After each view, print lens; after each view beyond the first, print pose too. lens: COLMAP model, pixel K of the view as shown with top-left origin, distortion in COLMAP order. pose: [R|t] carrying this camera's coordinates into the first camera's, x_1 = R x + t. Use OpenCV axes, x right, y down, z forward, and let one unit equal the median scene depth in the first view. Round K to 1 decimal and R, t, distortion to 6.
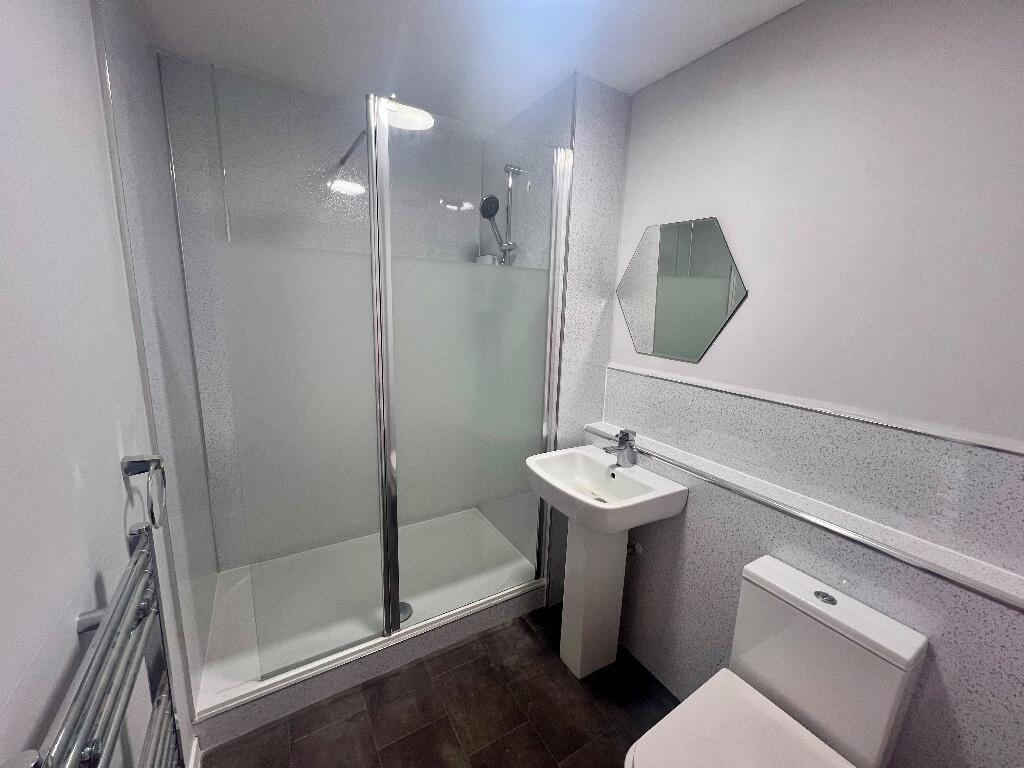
lens RADIAL K [[411.3, 0, 508.9], [0, 411.3, 387.5], [0, 0, 1]] dist [-0.002036, -0.000226]
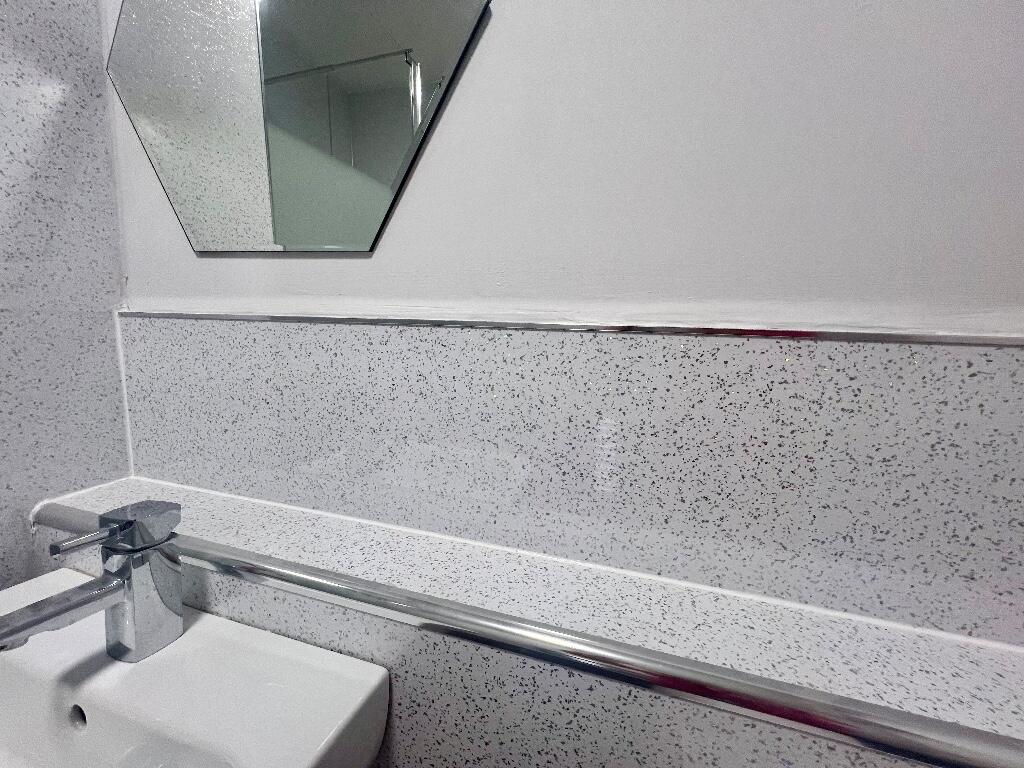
lens RADIAL K [[411.3, 0, 508.3], [0, 411.3, 389.1], [0, 0, 1]] dist [-0.002036, -0.000226]
pose [[0.748725, -0.096039, 0.655887, 0.302399], [0.121997, 0.992512, 0.006065, 0.060658], [-0.651558, 0.075475, 0.754835, 0.659654]]
